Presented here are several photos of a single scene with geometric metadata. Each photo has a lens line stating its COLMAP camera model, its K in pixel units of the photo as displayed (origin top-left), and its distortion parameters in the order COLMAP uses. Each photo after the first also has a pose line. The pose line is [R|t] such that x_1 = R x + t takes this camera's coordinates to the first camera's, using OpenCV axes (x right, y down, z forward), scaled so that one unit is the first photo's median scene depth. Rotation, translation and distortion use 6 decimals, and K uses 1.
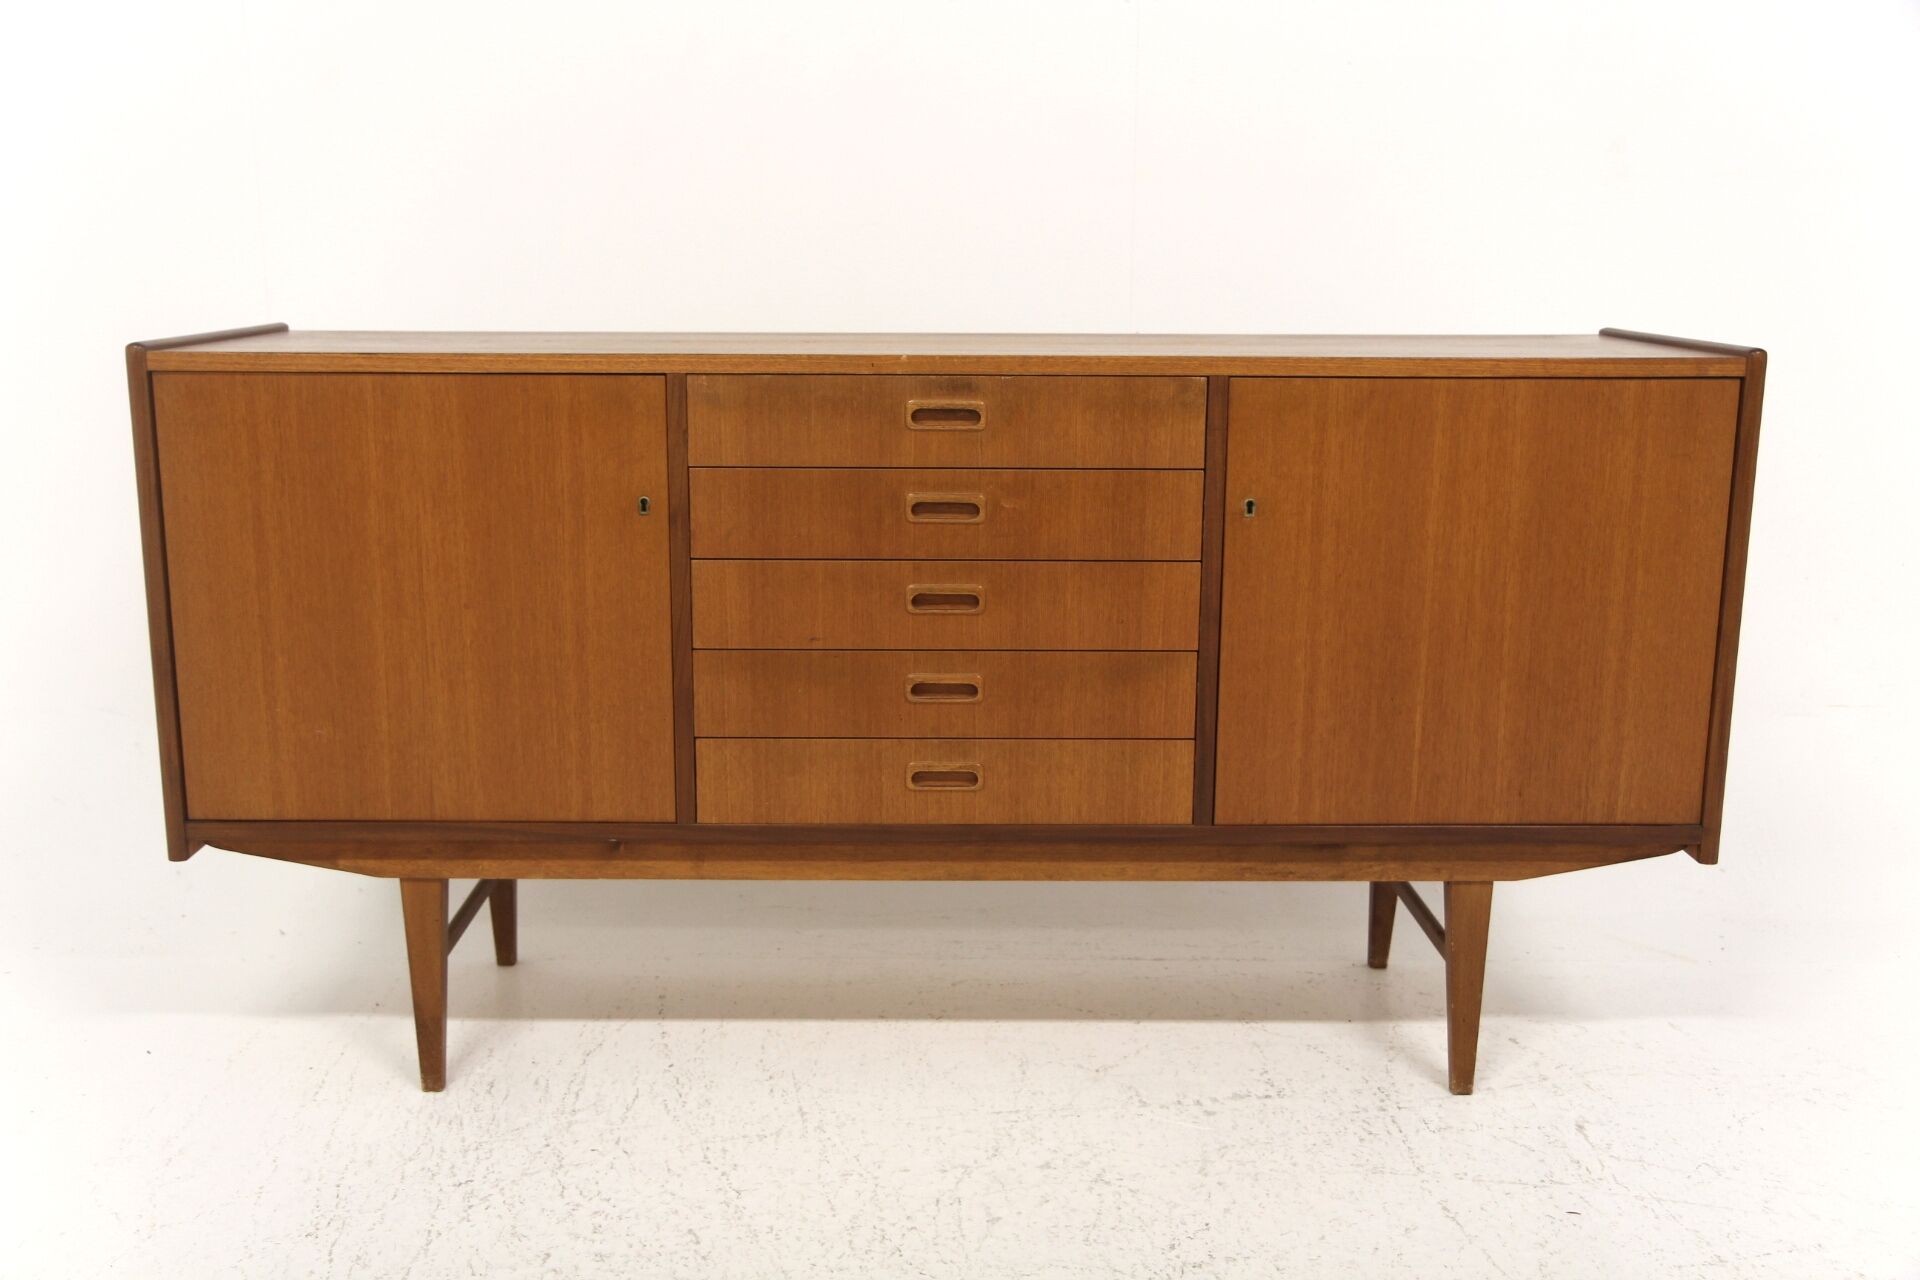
lens RADIAL K [[1906.6, 0, 960.0], [0, 1906.6, 640.0], [0, 0, 1]] dist [-0.013509, 0.001268]
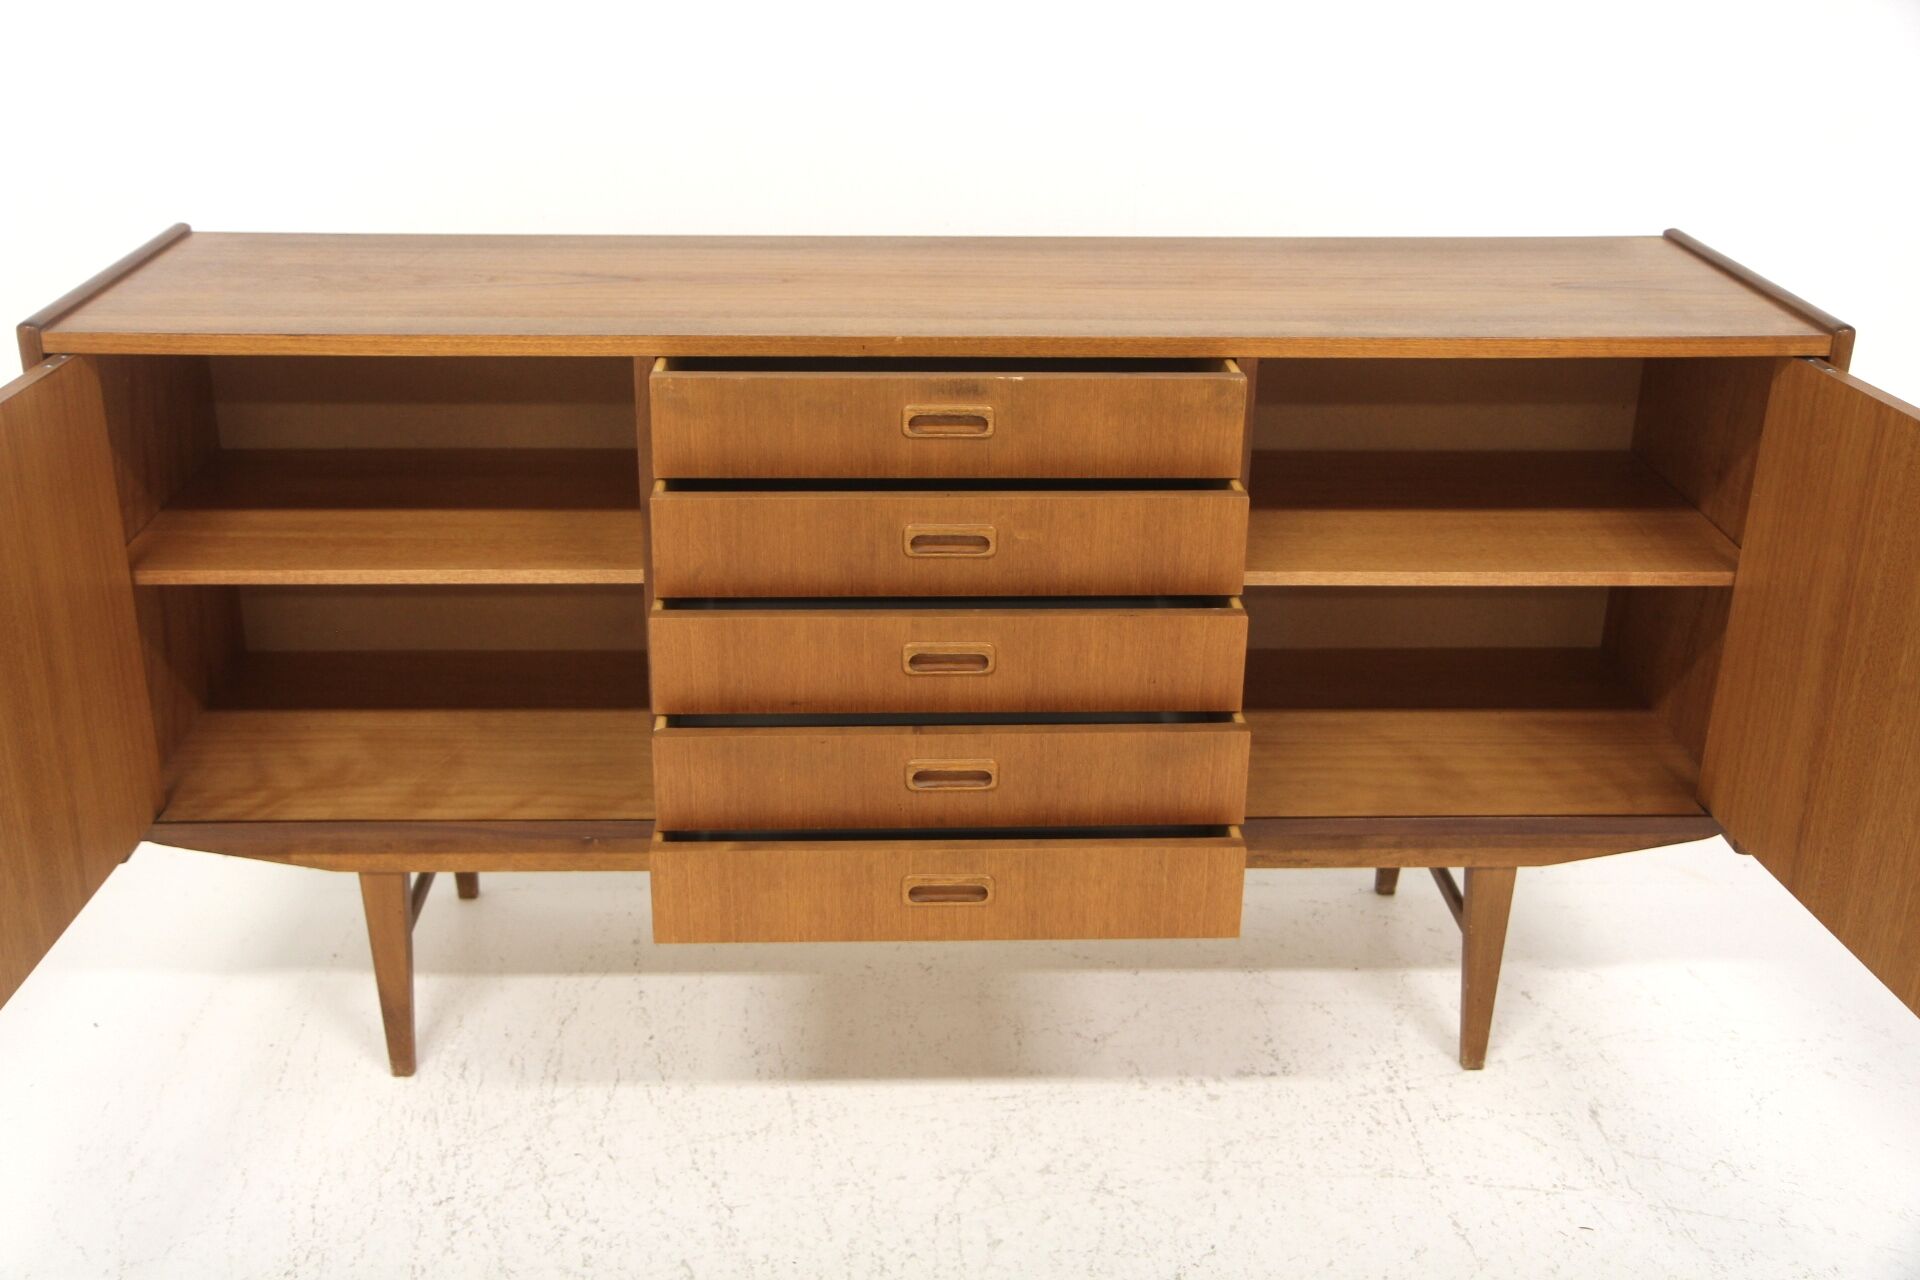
lens RADIAL K [[2042.1, 0, 960.0], [0, 2042.1, 640.0], [0, 0, 1]] dist [0.010909, 0.007168]
pose [[0.999722, -0.001940, 0.023488, -0.022569], [-0.002490, 0.982334, 0.187120, -0.182815], [-0.023436, -0.187127, 0.982056, 0.027753]]
